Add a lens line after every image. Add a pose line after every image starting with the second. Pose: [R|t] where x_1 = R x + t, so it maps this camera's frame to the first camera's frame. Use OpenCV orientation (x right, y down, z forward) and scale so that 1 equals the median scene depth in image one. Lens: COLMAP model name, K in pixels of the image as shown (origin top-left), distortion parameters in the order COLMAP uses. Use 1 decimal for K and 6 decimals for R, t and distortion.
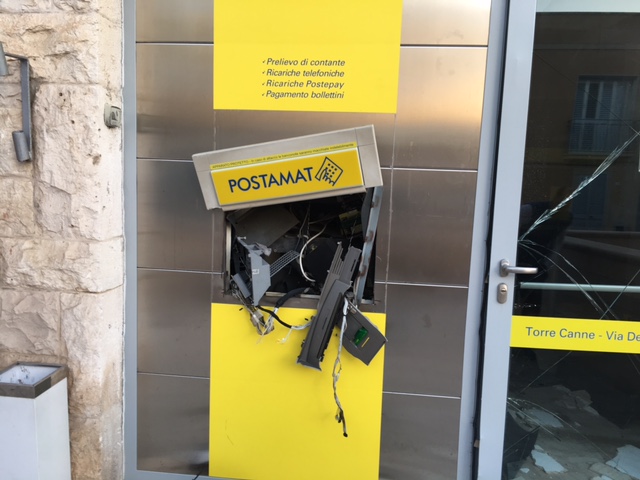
lens RADIAL K [[546.4, 0, 319.0], [0, 546.4, 240.4], [0, 0, 1]] dist [0.082019, -0.126324]
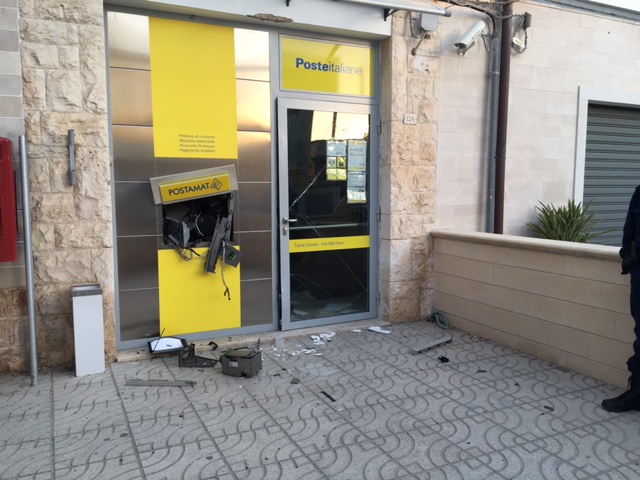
lens RADIAL K [[546.4, 0, 322.9], [0, 546.4, 241.7], [0, 0, 1]] dist [0.082019, -0.126324]
pose [[0.844132, -0.091471, 0.528275, -0.810826], [0.097043, 0.995131, 0.017241, 0.114507], [-0.527280, 0.036712, 0.848898, -1.152720]]
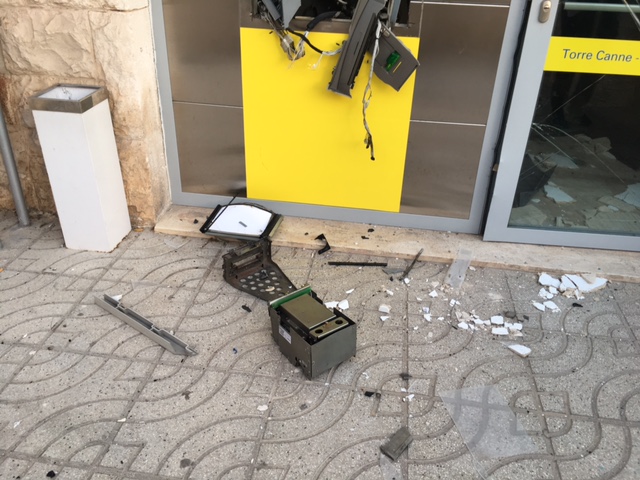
lens RADIAL K [[546.4, 0, 317.3], [0, 546.4, 243.0], [0, 0, 1]] dist [0.082019, -0.126324]
pose [[0.999359, 0.014523, -0.032735, -0.022707], [-0.000732, 0.922172, 0.386780, 0.093196], [0.035805, -0.386508, 0.921591, -0.050633]]
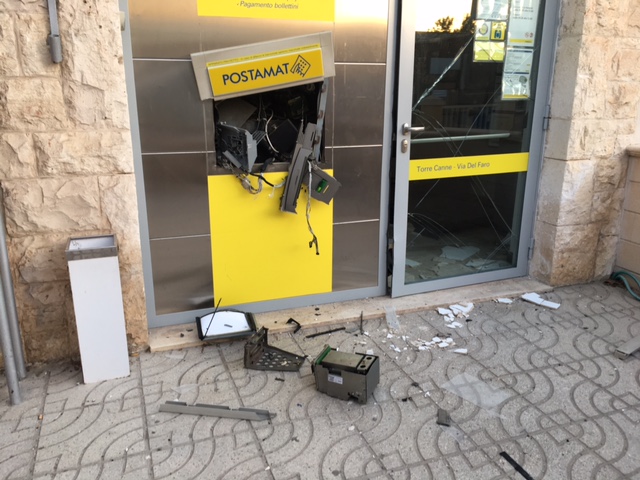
lens RADIAL K [[546.4, 0, 321.3], [0, 546.4, 243.1], [0, 0, 1]] dist [0.082019, -0.126324]
pose [[0.892316, -0.158103, 0.422819, -0.561583], [0.081918, 0.977822, 0.192752, 0.044611], [-0.443917, -0.137359, 0.885478, -0.297342]]
